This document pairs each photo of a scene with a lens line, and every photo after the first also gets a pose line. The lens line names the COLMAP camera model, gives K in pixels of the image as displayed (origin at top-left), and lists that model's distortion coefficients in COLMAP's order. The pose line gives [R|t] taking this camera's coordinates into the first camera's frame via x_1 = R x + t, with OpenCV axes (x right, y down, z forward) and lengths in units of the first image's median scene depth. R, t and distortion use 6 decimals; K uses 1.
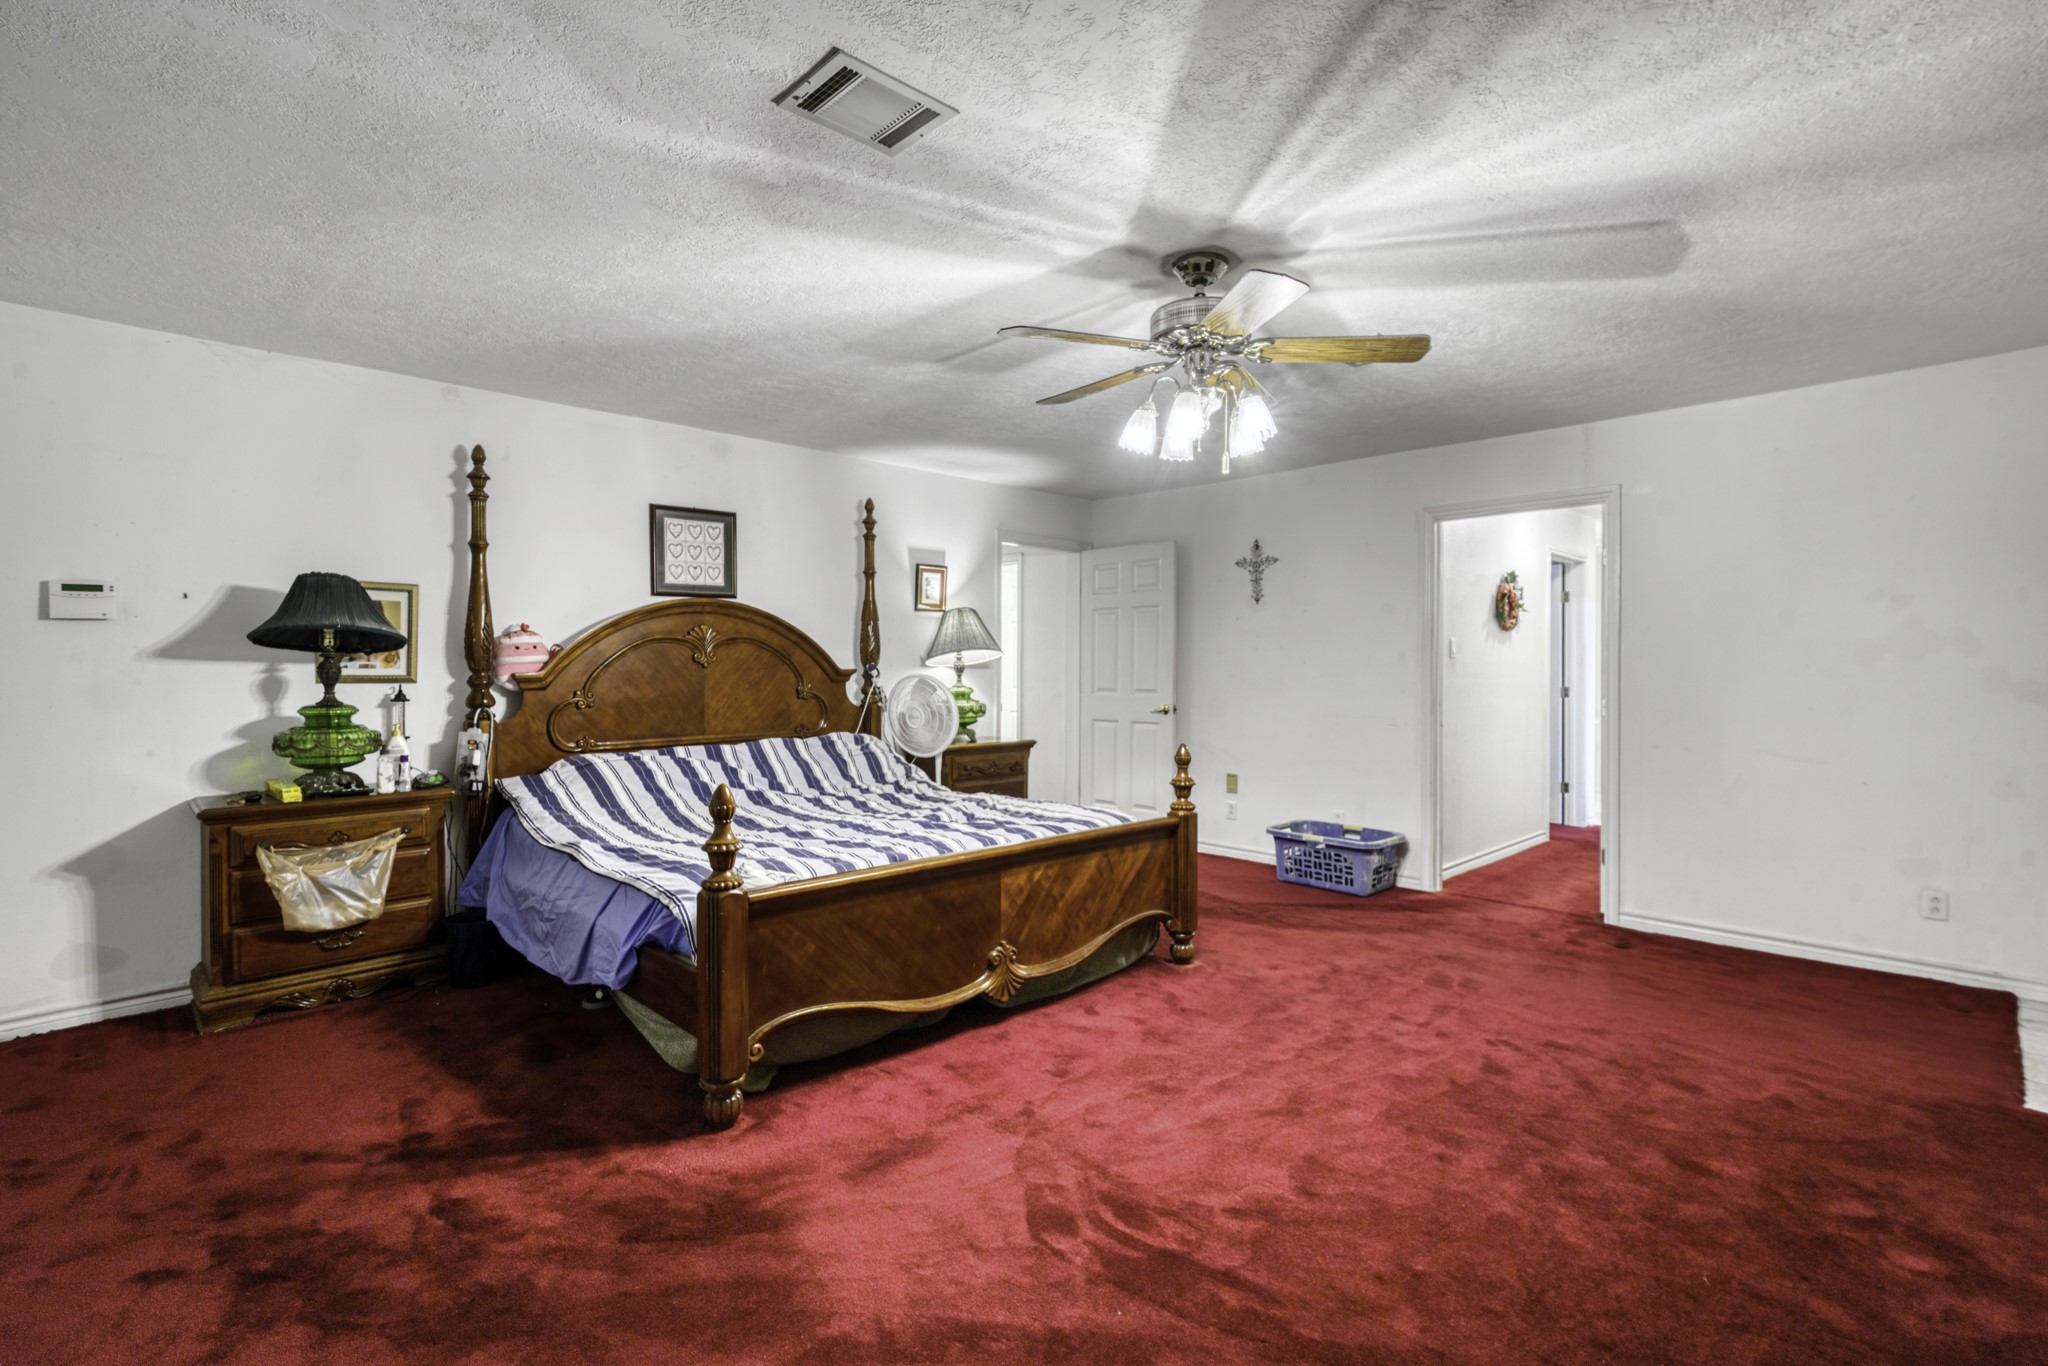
lens RADIAL K [[952.7, 0, 1024.0], [0, 952.7, 683.0], [0, 0, 1]] dist [0.001001, 0.000595]
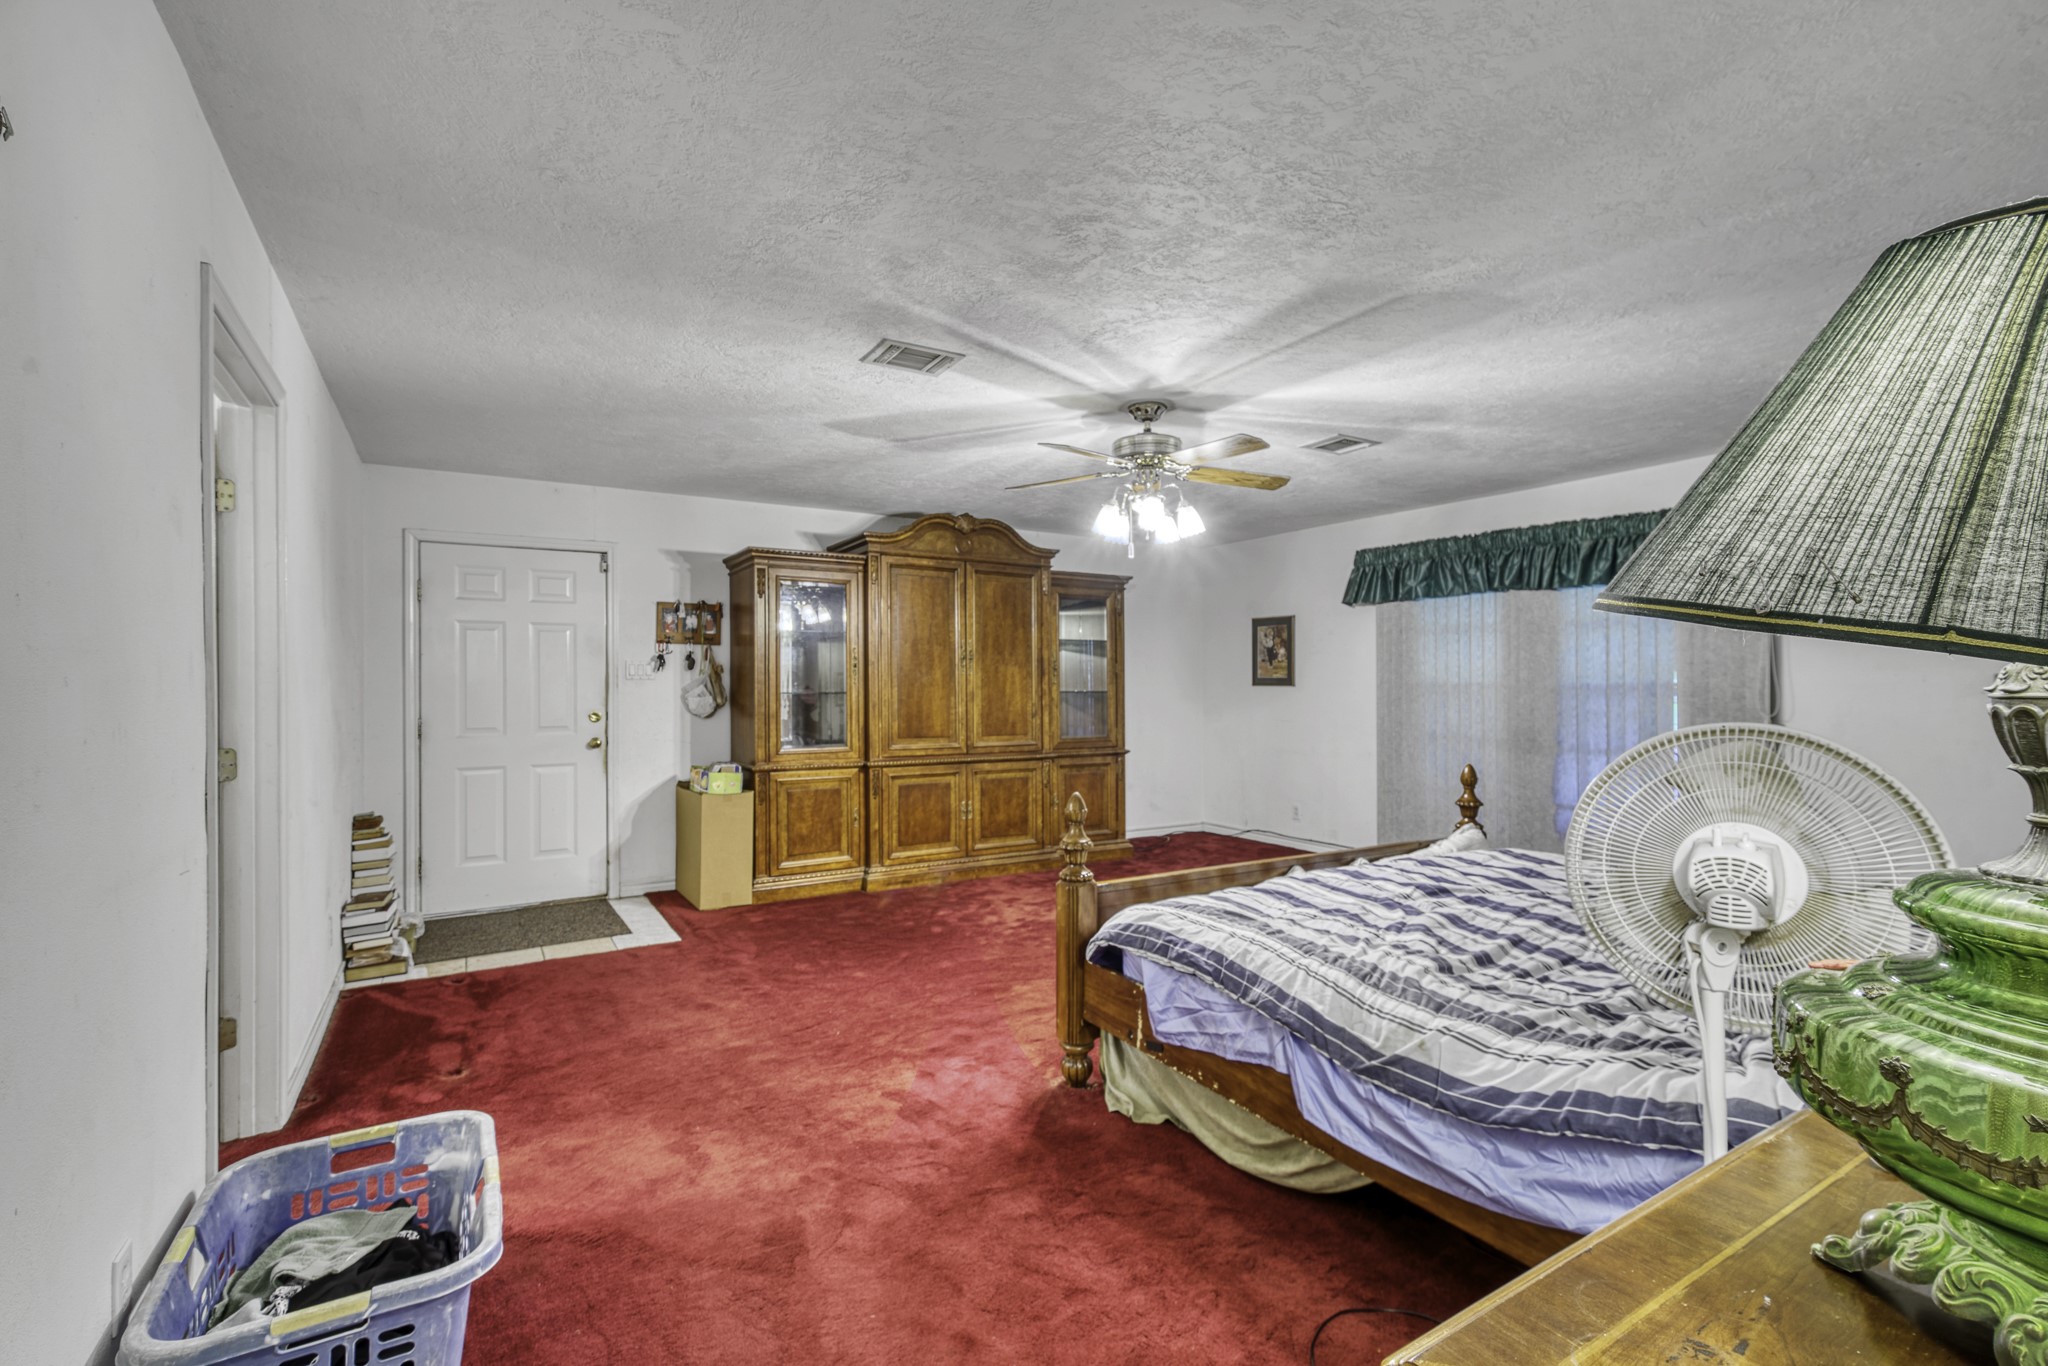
lens RADIAL K [[899.3, 0, 1024.0], [0, 899.3, 683.0], [0, 0, 1]] dist [0.000822, 0.000106]
pose [[-0.976047, 0.007391, 0.217435, 0.077871], [0.007295, 0.999973, -0.001244, -0.028971], [-0.217438, 0.000372, -0.976074, 2.423786]]
